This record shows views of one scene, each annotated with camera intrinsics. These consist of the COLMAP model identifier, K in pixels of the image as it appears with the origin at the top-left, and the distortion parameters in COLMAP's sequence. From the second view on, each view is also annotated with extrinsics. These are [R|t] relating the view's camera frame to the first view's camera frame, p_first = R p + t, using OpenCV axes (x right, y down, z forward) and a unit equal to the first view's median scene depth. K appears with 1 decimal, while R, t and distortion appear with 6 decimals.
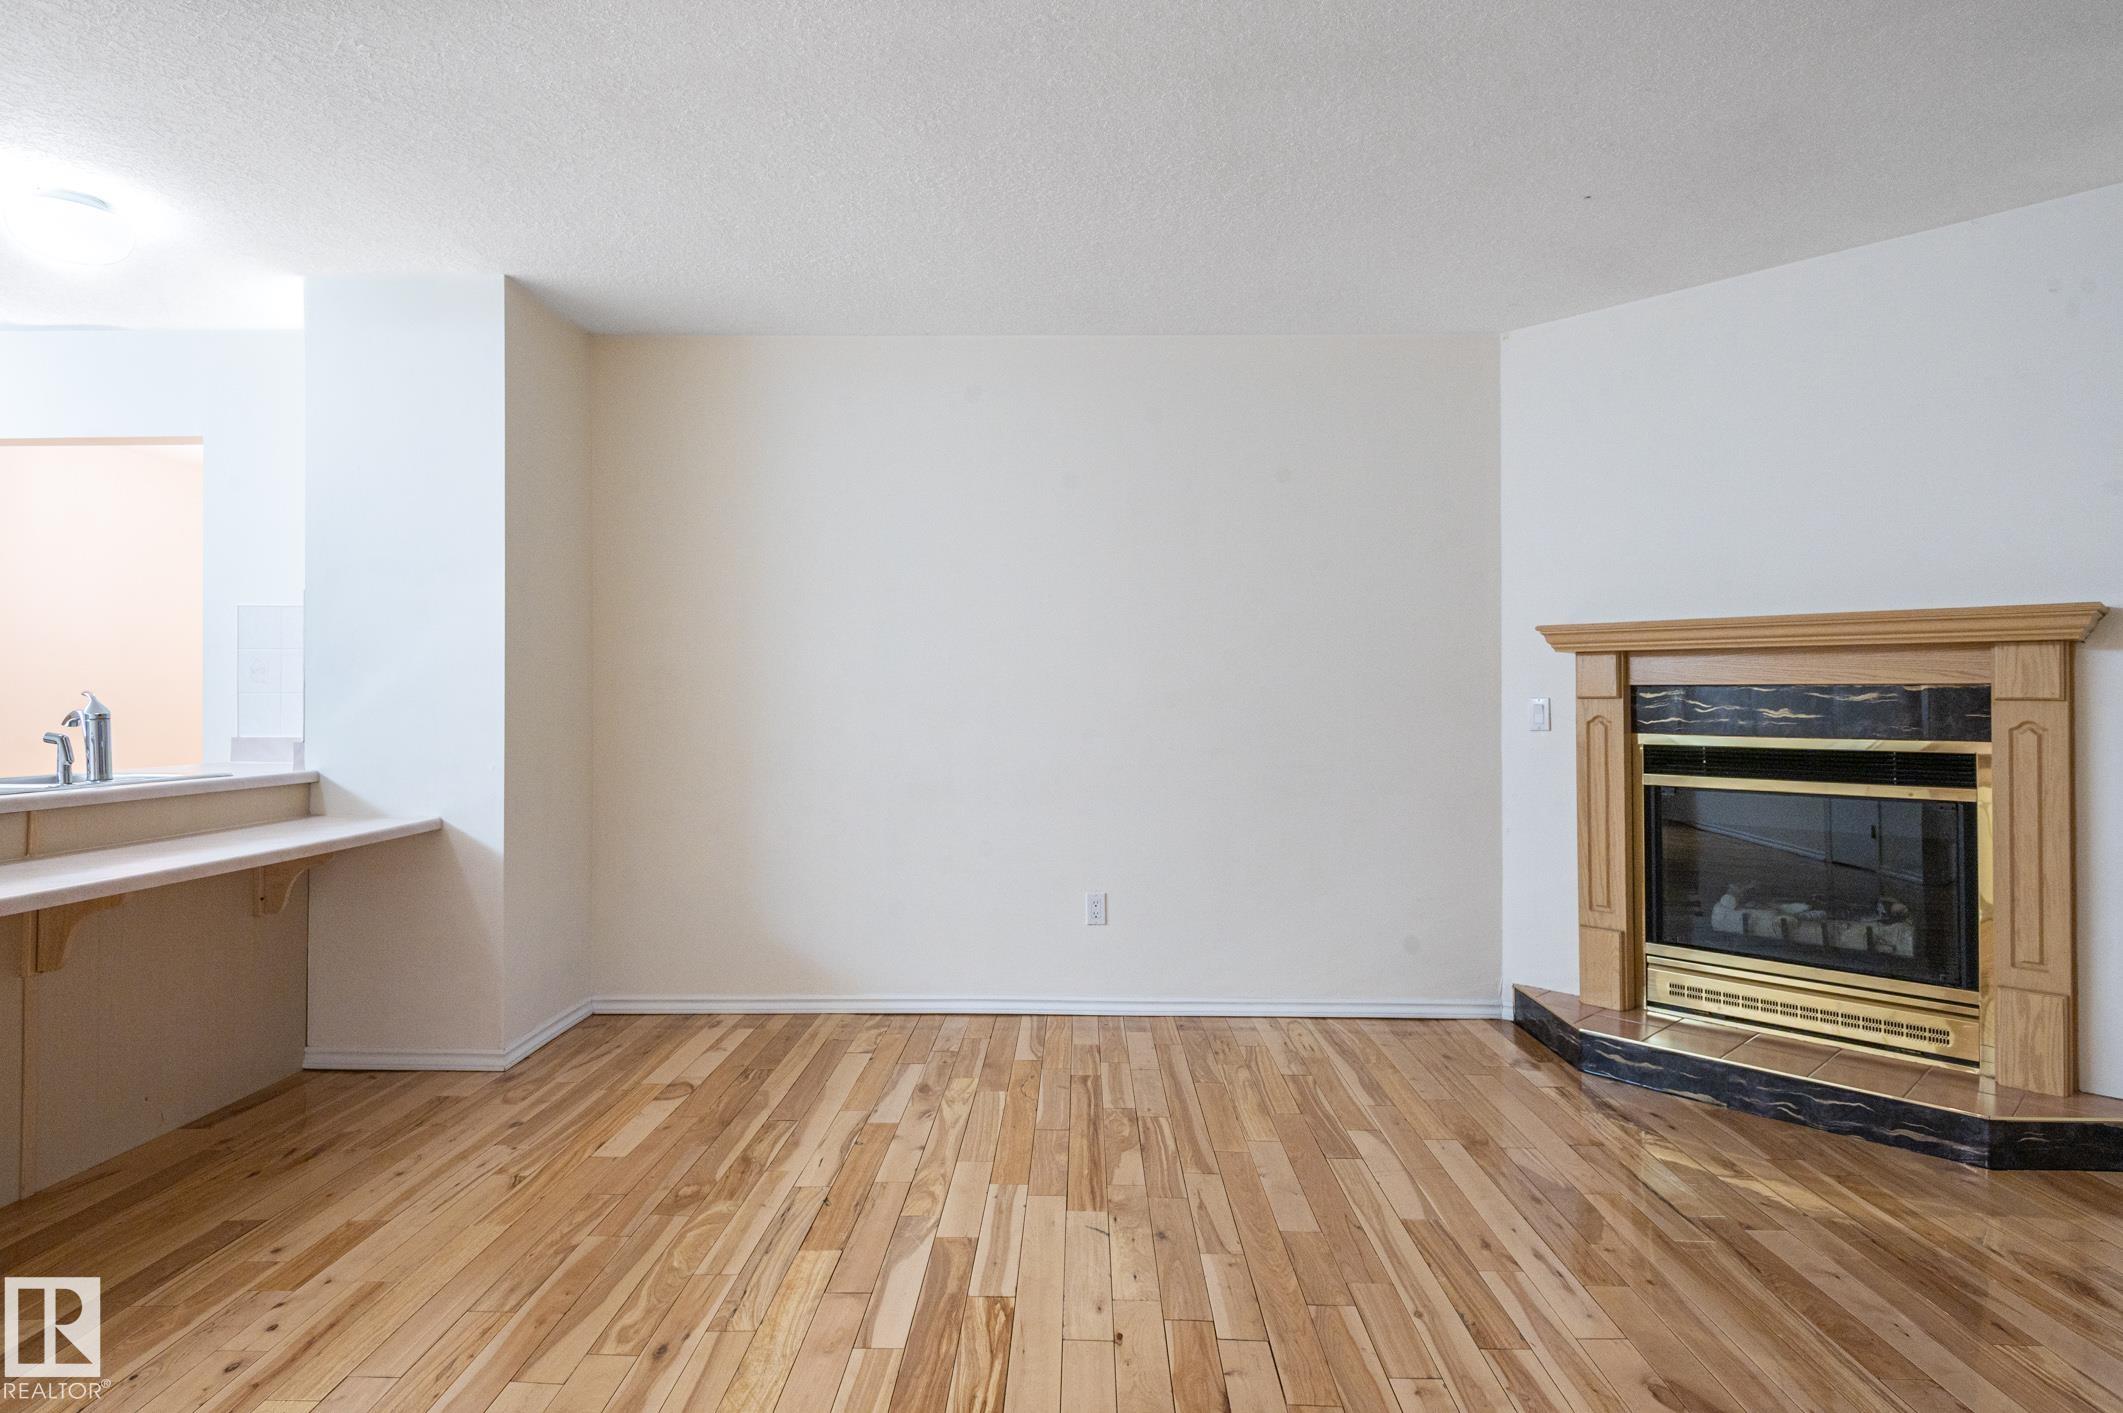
lens RADIAL K [[1118.7, 0, 1067.0], [0, 1118.7, 673.9], [0, 0, 1]] dist [0.014214, -0.008078]
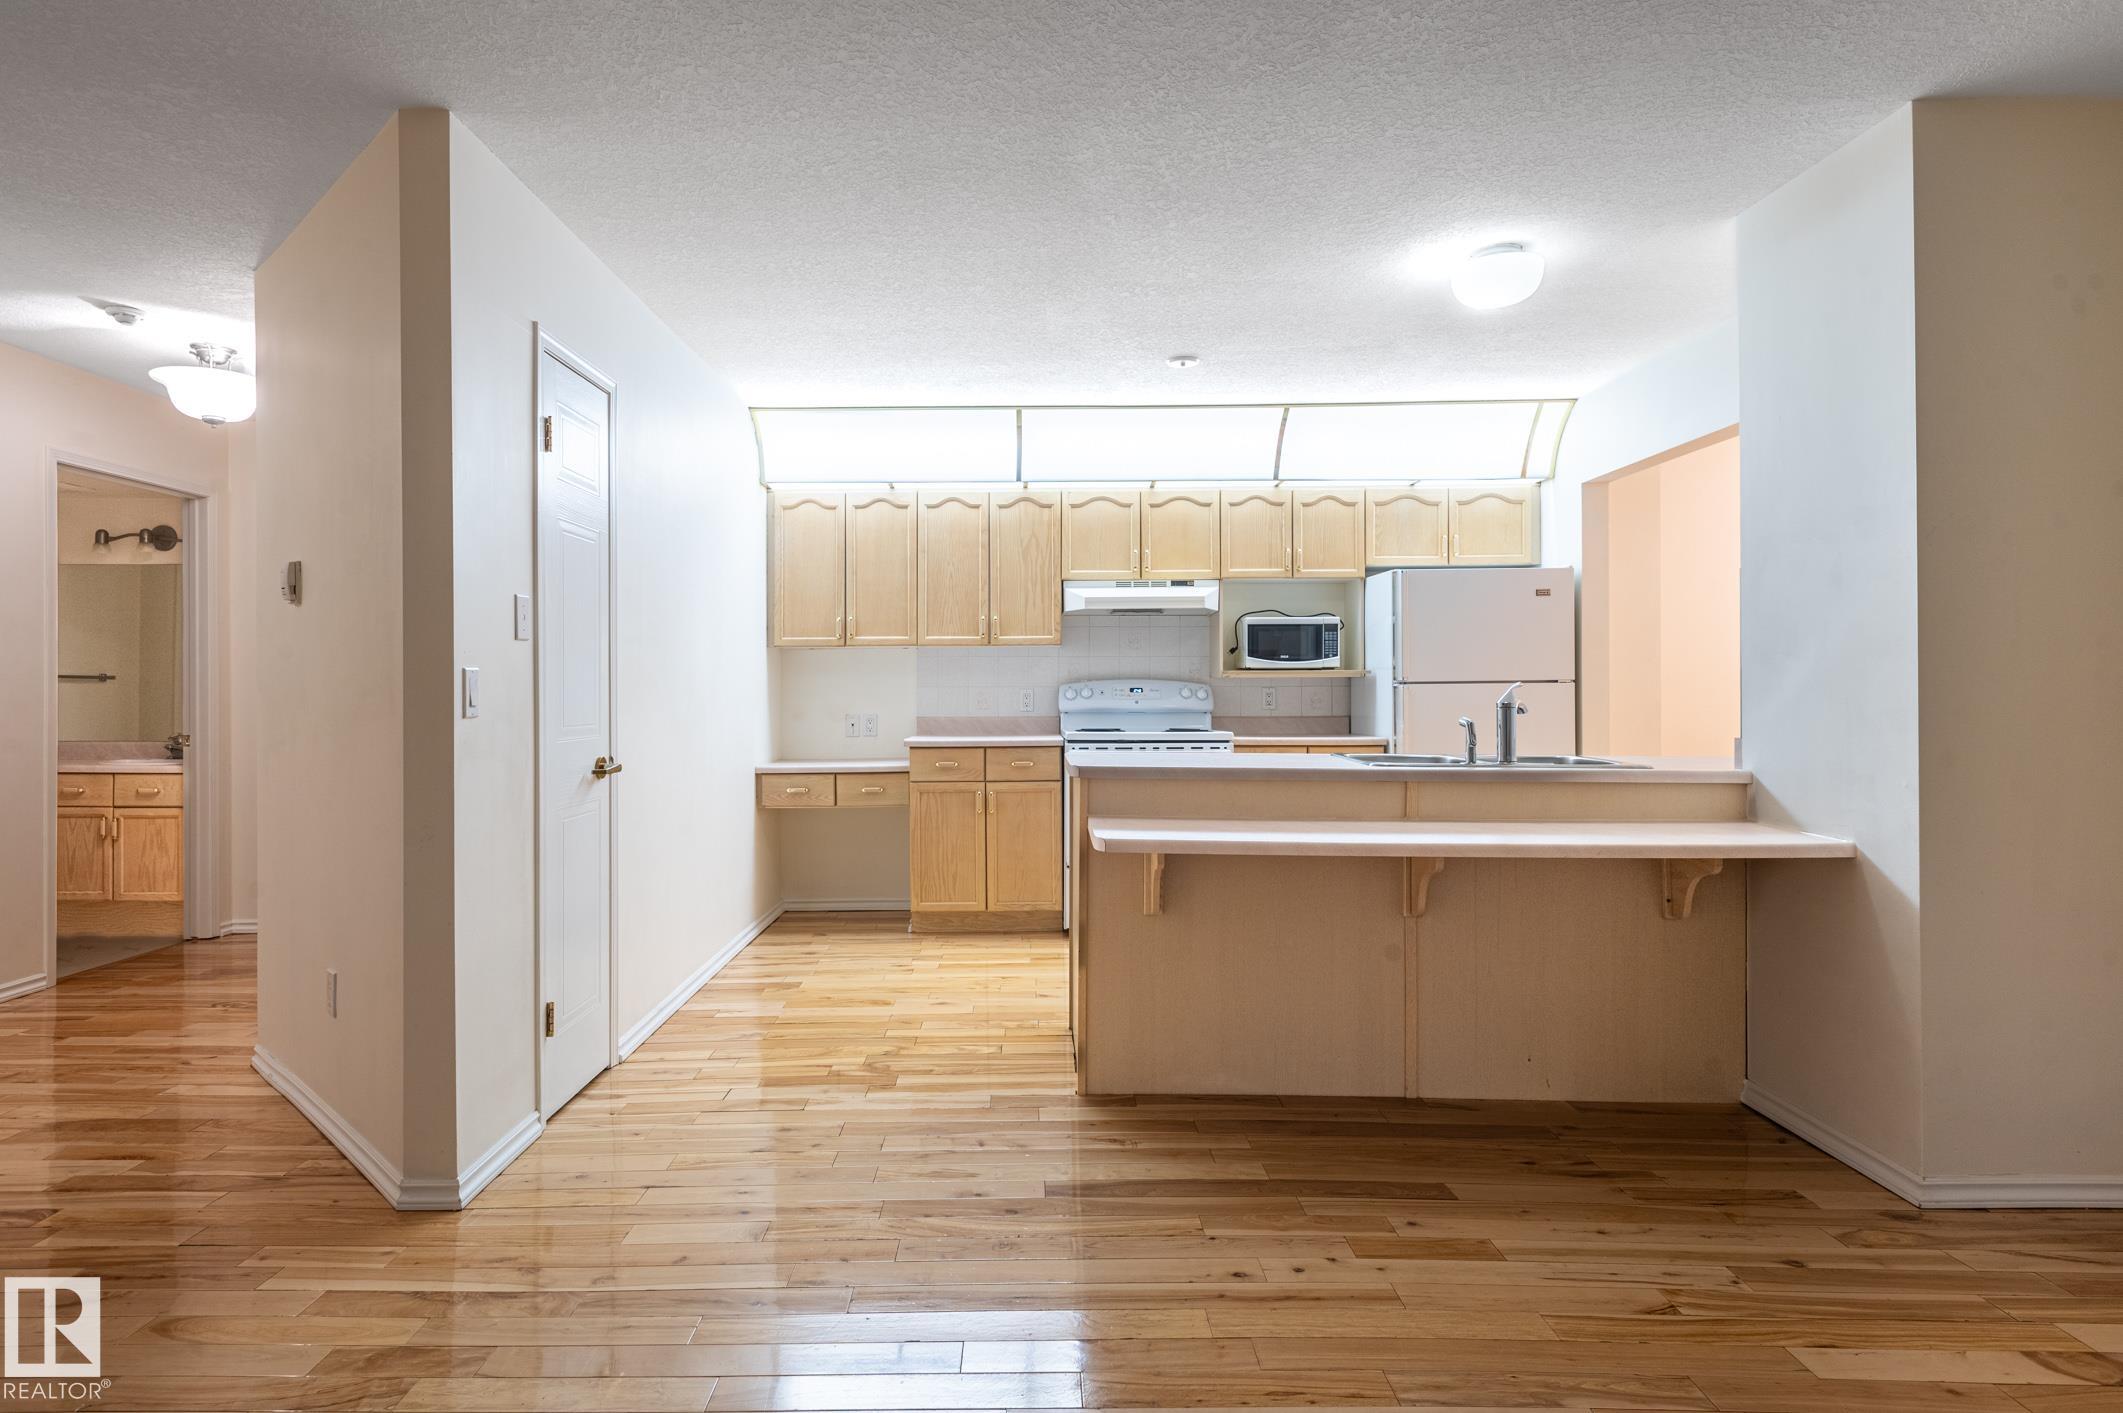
lens RADIAL K [[1129.8, 0, 1020.0], [0, 1129.8, 688.5], [0, 0, 1]] dist [0.002894, 0.000011]
pose [[0.004208, -0.001571, -0.999990, 0.243847], [0.022159, 0.999753, -0.001477, 0.011267], [0.999746, -0.022152, 0.004242, 0.473315]]
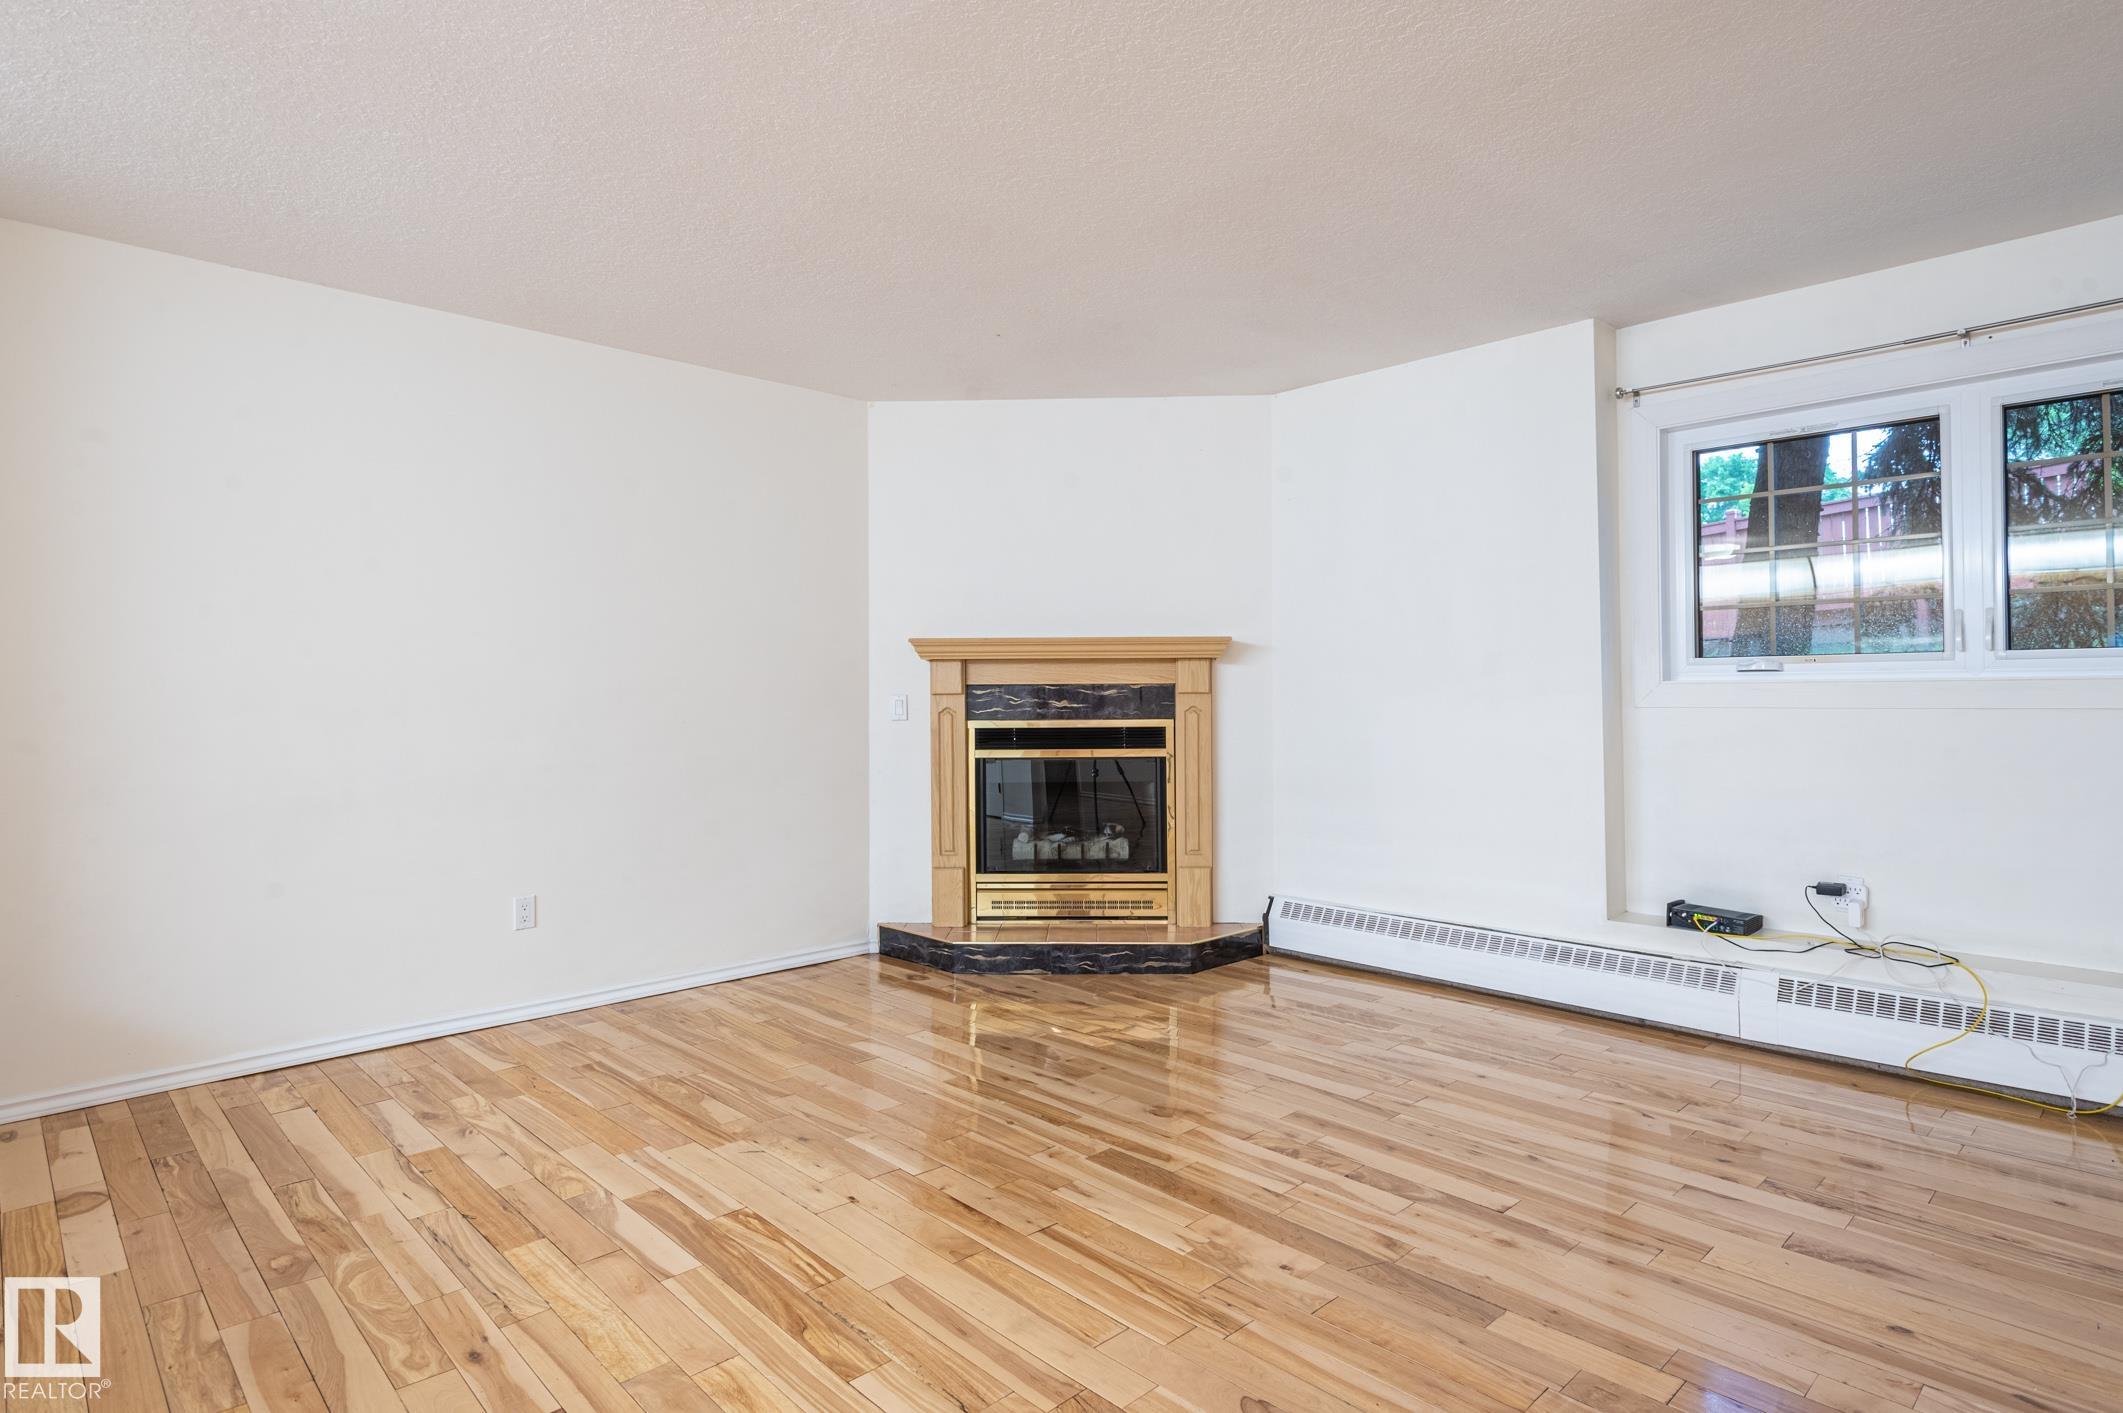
lens RADIAL K [[1118.7, 0, 1067.0], [0, 1118.7, 673.9], [0, 0, 1]] dist [0.014214, -0.008078]
pose [[0.710600, 0.005468, 0.703575, -0.429433], [-0.006357, 0.999979, -0.001352, -0.002107], [-0.703567, -0.003512, 0.710620, -0.045774]]
